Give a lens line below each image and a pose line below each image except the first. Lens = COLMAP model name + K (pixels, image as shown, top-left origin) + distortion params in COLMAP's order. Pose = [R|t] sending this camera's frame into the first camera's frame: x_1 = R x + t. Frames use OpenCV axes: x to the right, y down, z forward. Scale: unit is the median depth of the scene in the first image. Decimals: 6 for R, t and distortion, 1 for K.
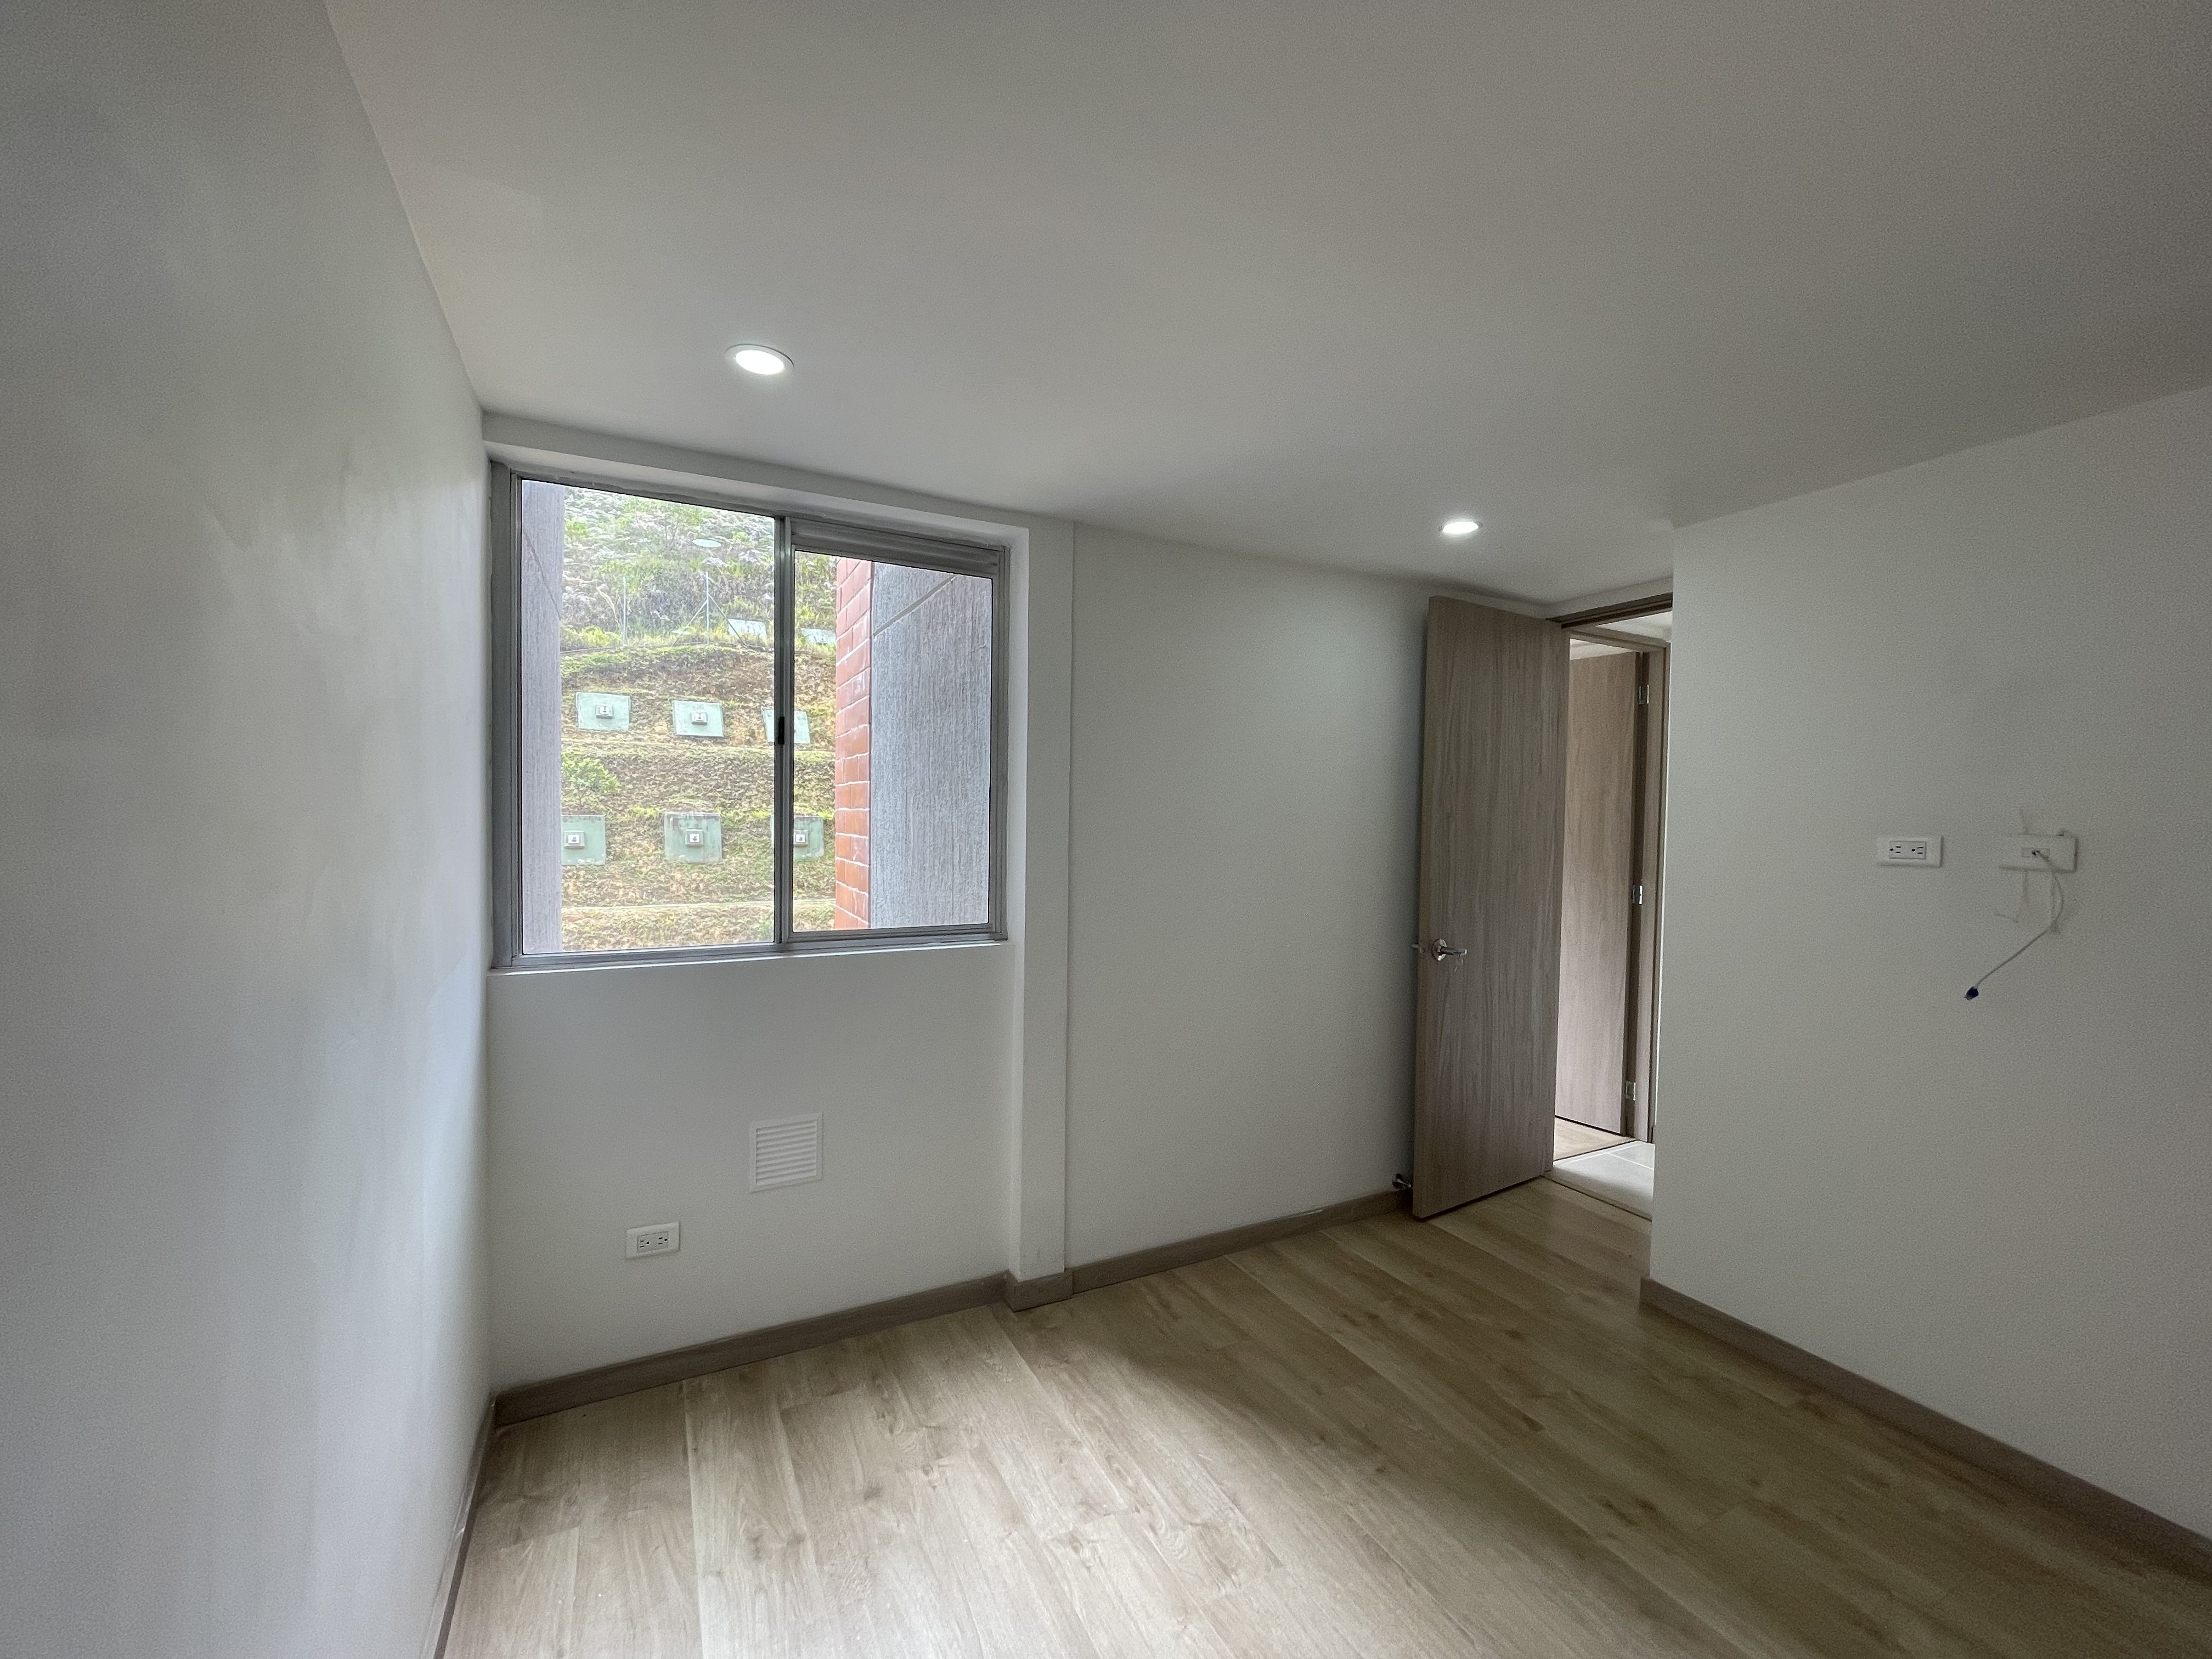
lens RADIAL K [[889.0, 0, 1106.4], [0, 889.0, 840.7], [0, 0, 1]] dist [-0.009854, 0.006174]
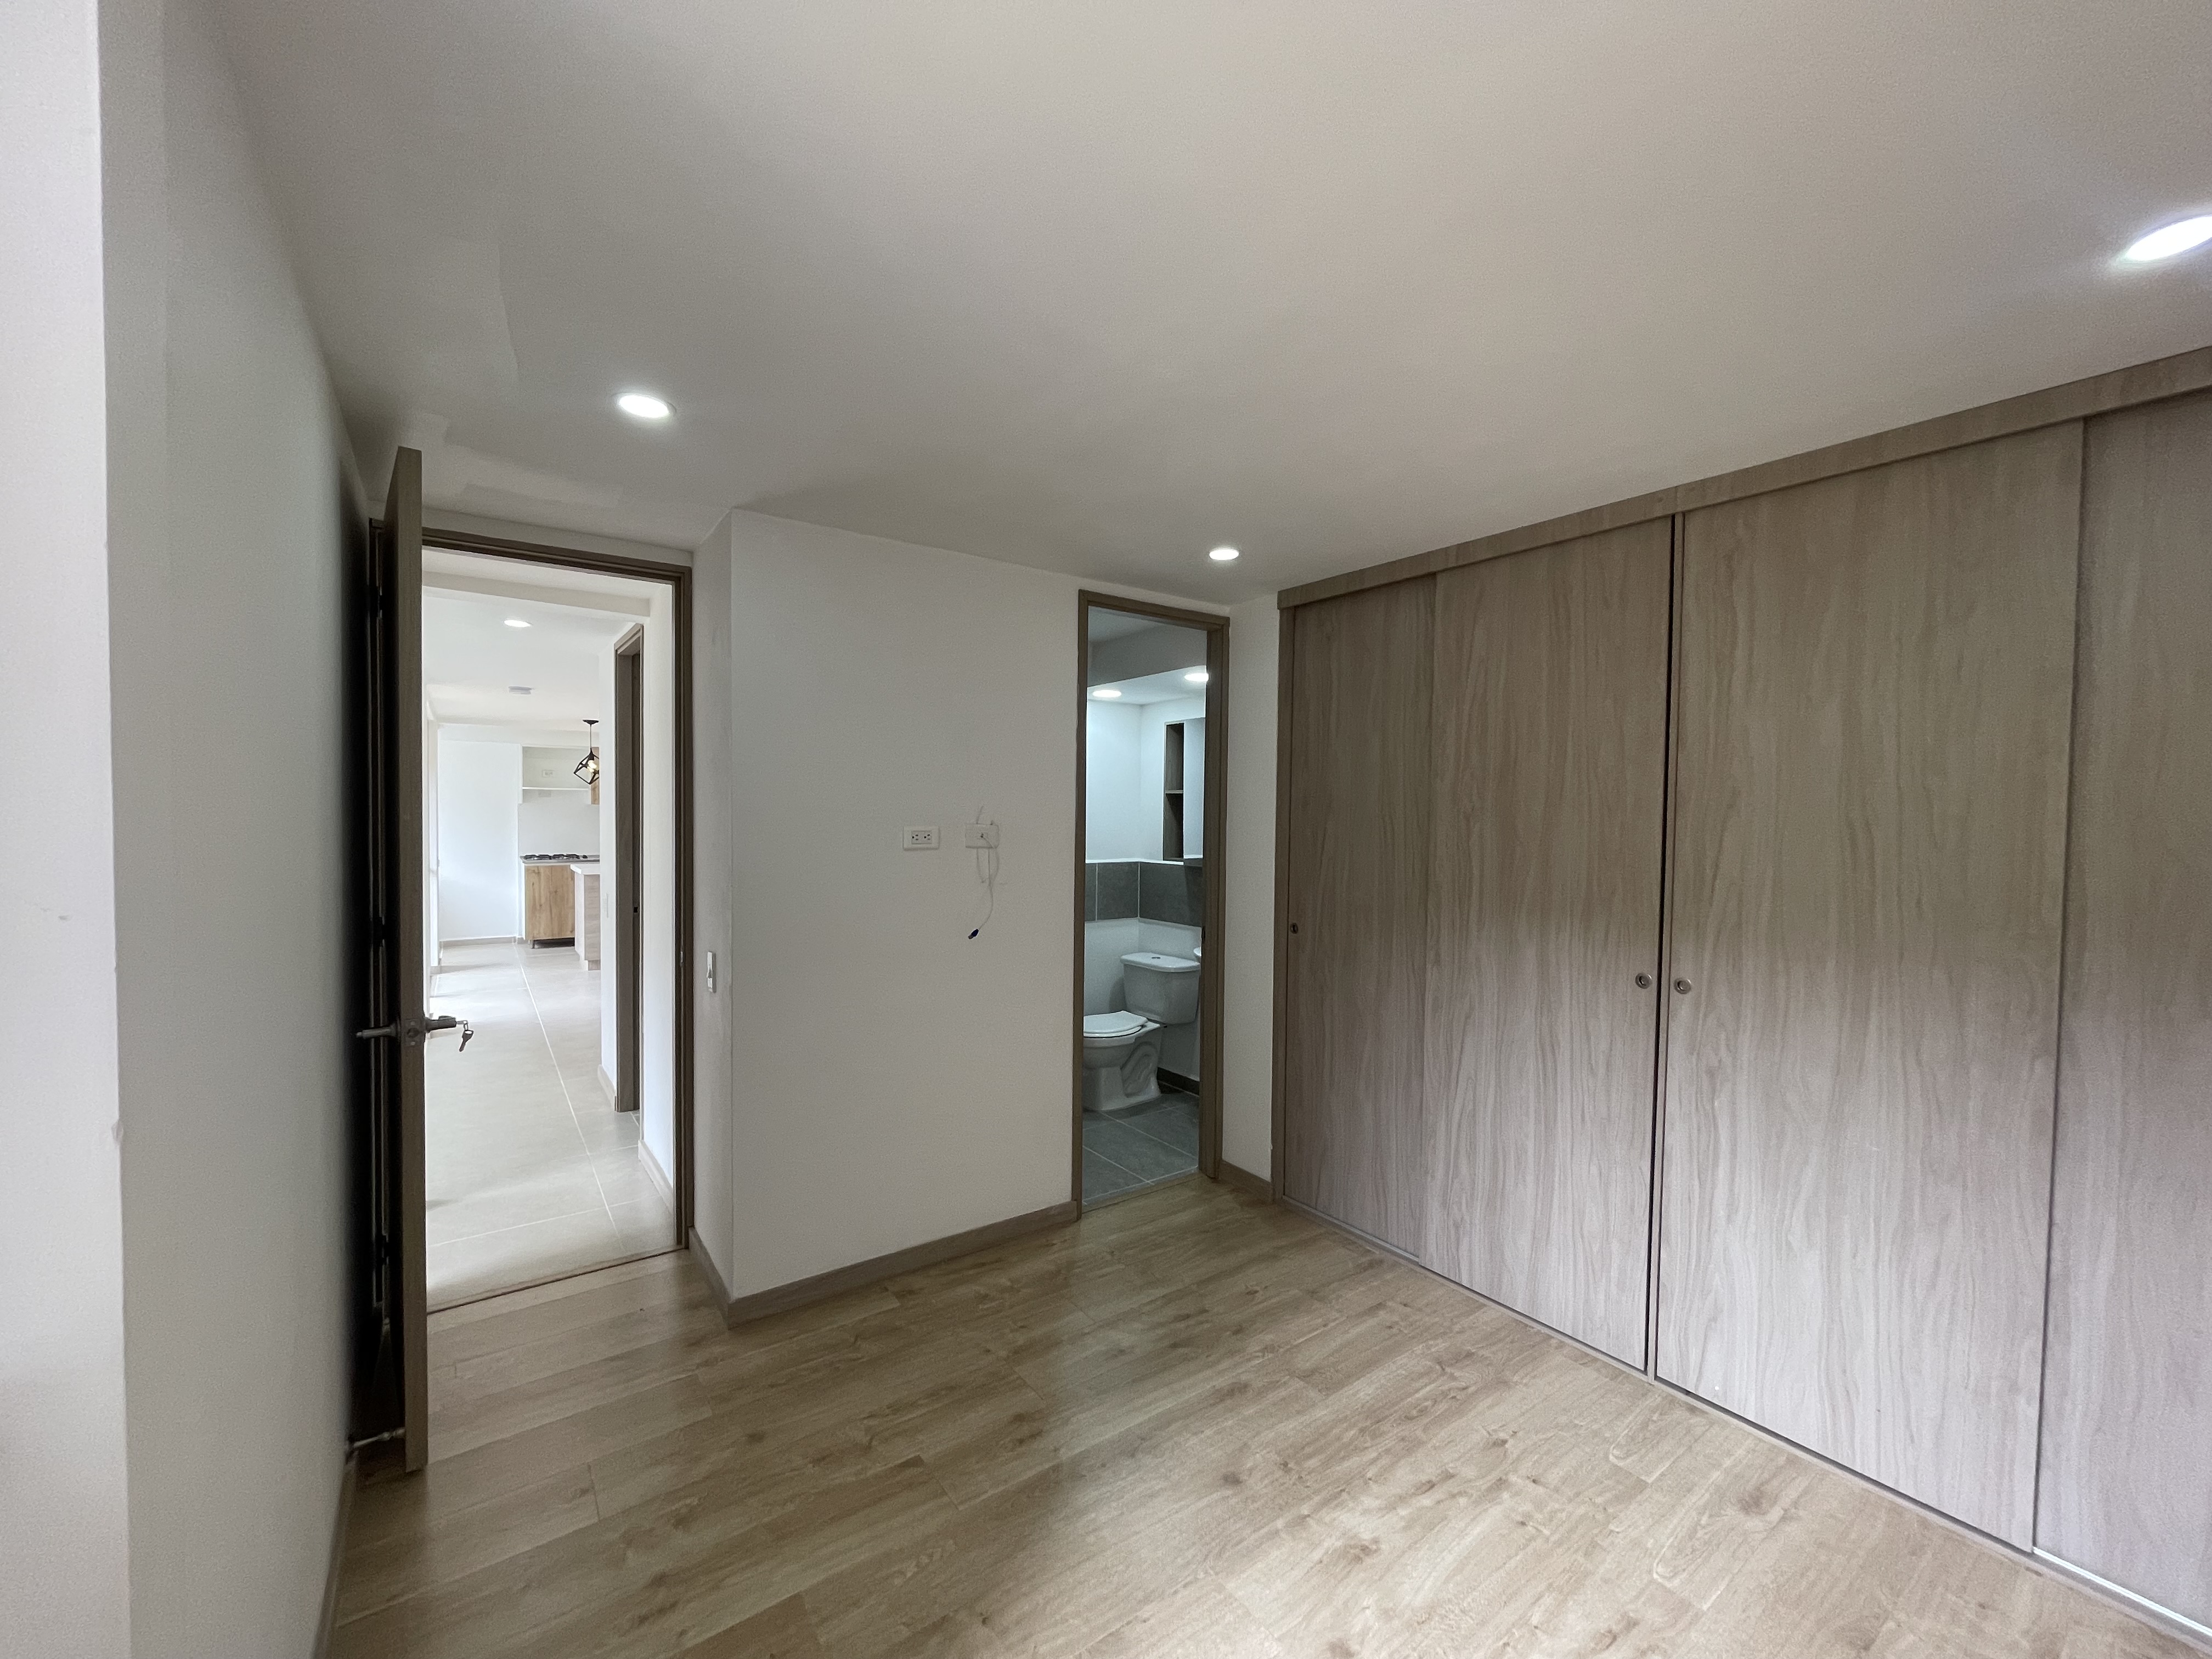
lens RADIAL K [[889.1, 0, 1105.9], [0, 889.1, 842.7], [0, 0, 1]] dist [-0.012314, 0.008791]
pose [[-0.143051, -0.046527, 0.988621, -0.443859], [0.014353, 0.998692, 0.049078, -0.041738], [-0.989611, 0.021211, -0.142196, 0.910769]]
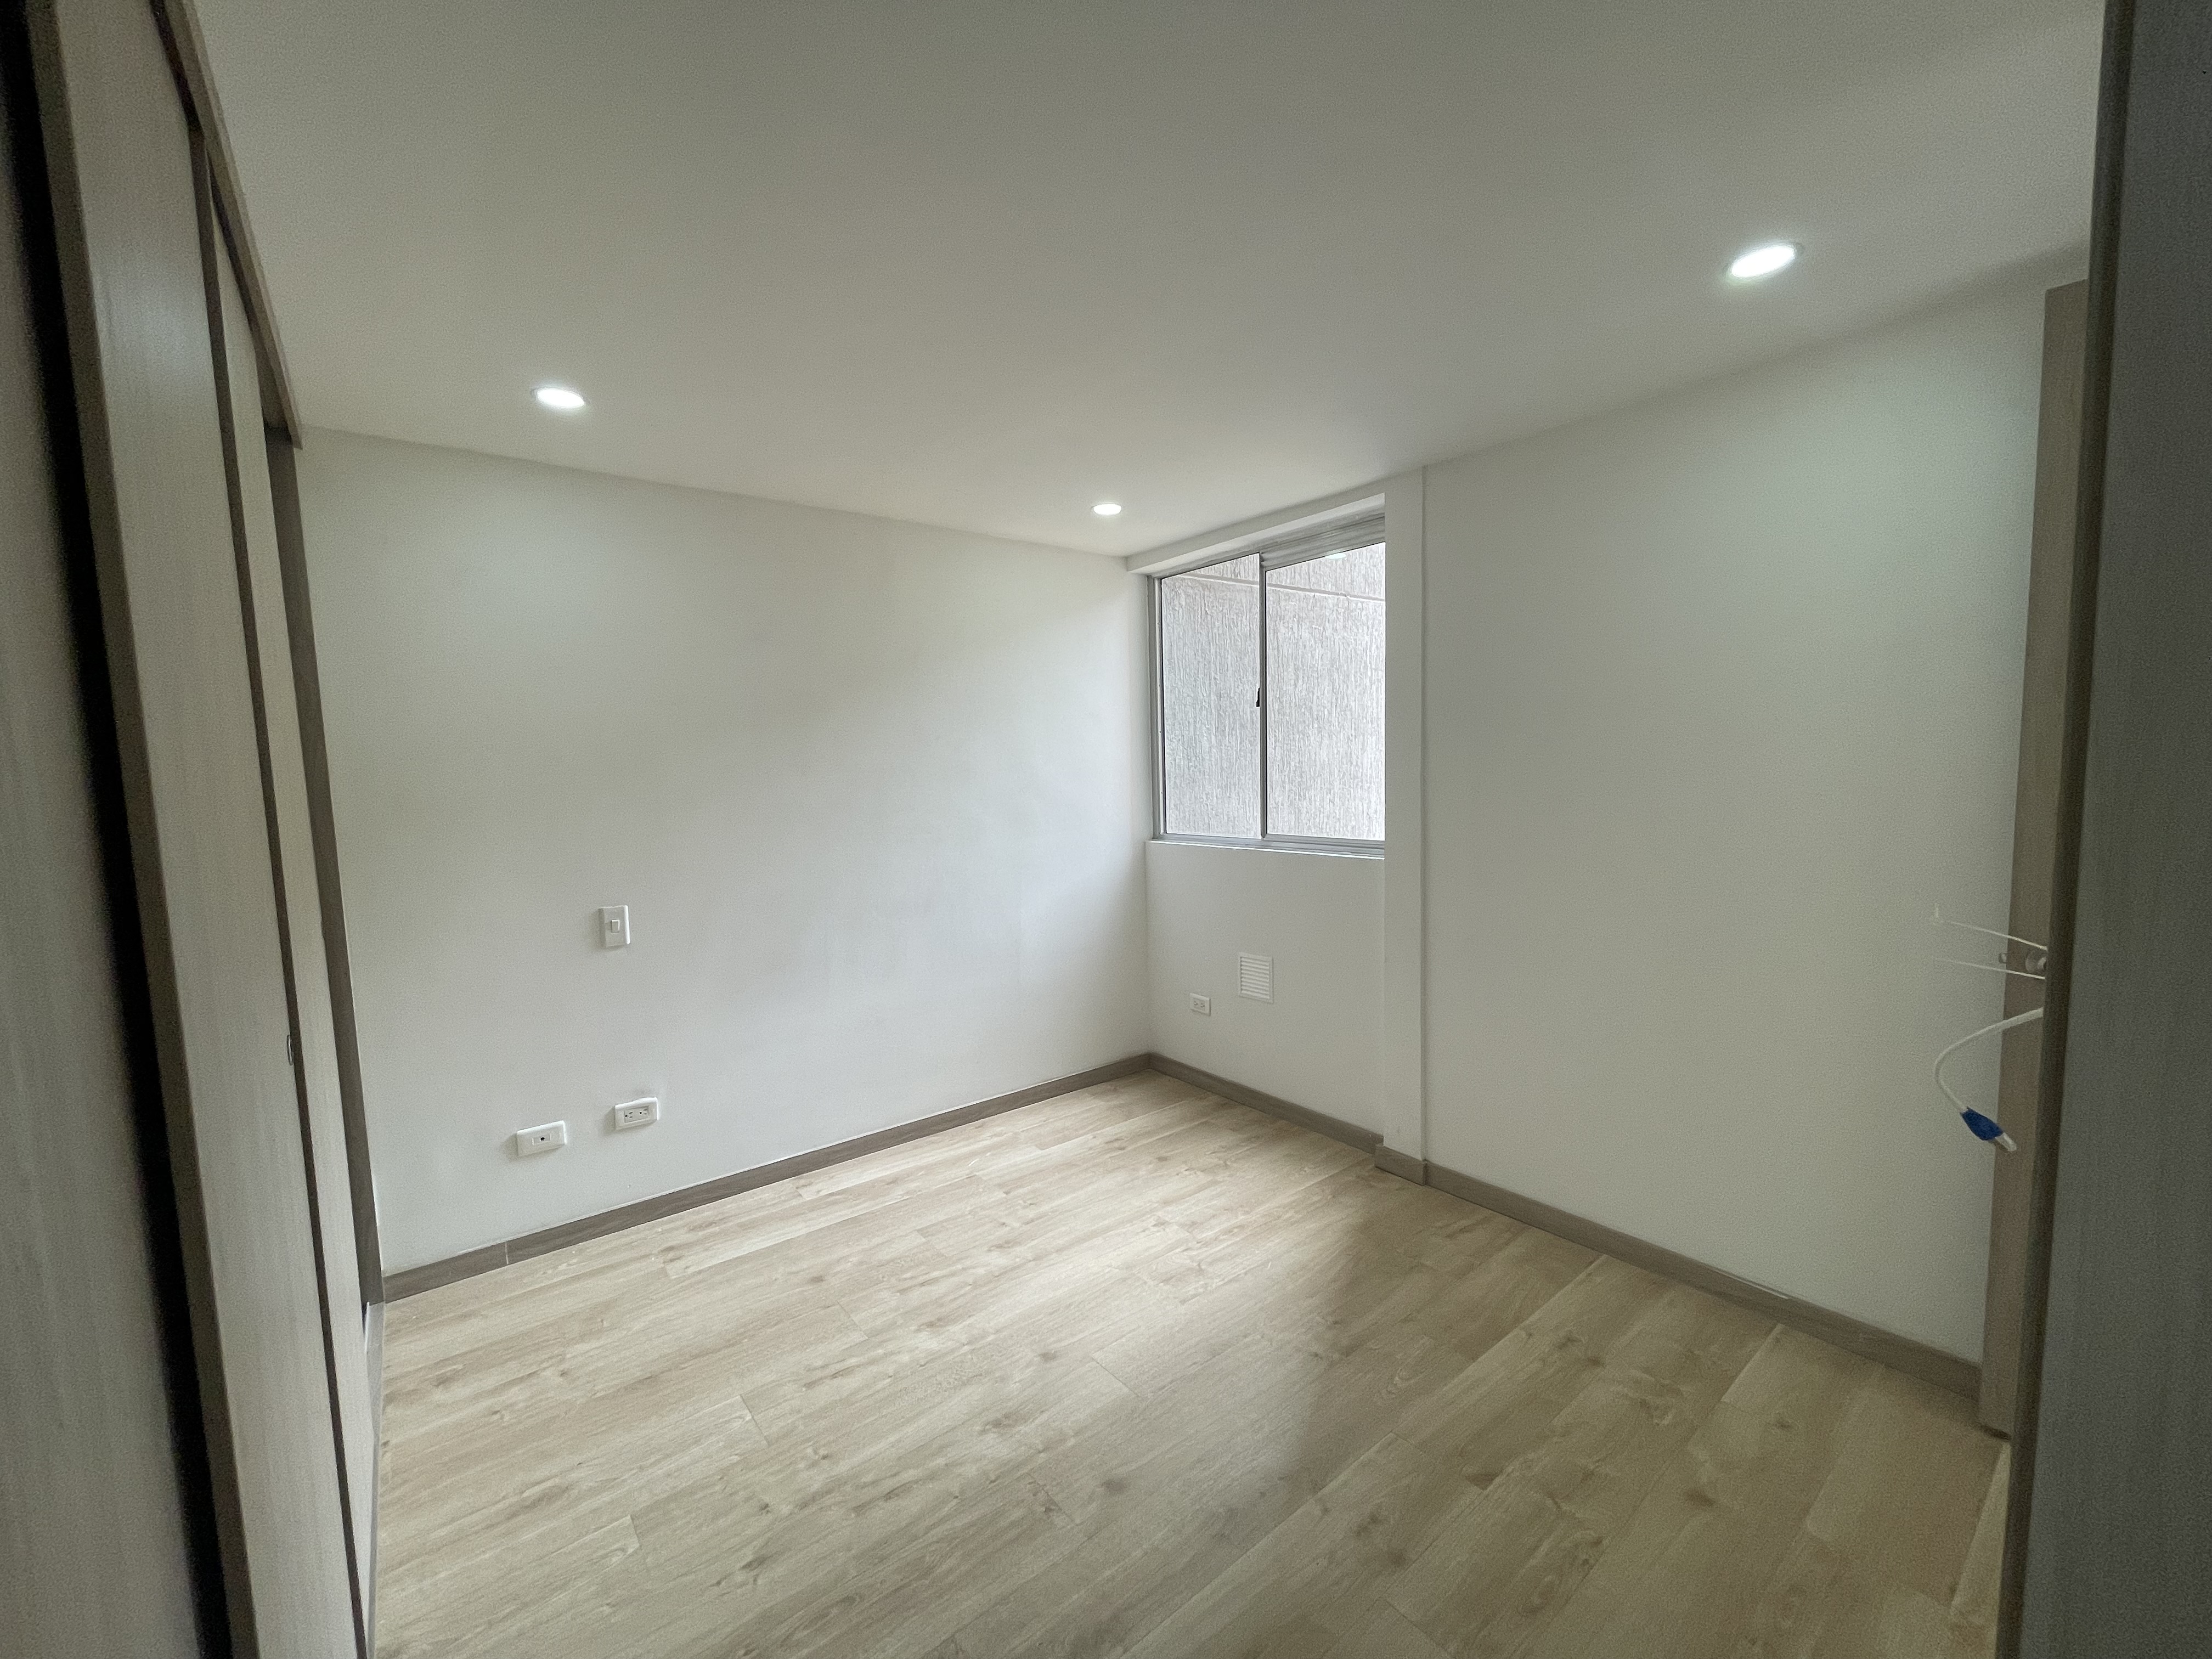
lens RADIAL K [[889.0, 0, 1106.4], [0, 889.0, 840.7], [0, 0, 1]] dist [-0.009854, 0.006174]
pose [[0.188787, 0.062681, -0.980016, 1.167507], [0.000523, 0.997954, 0.063929, 0.022013], [0.982018, -0.012581, 0.188368, 0.513793]]
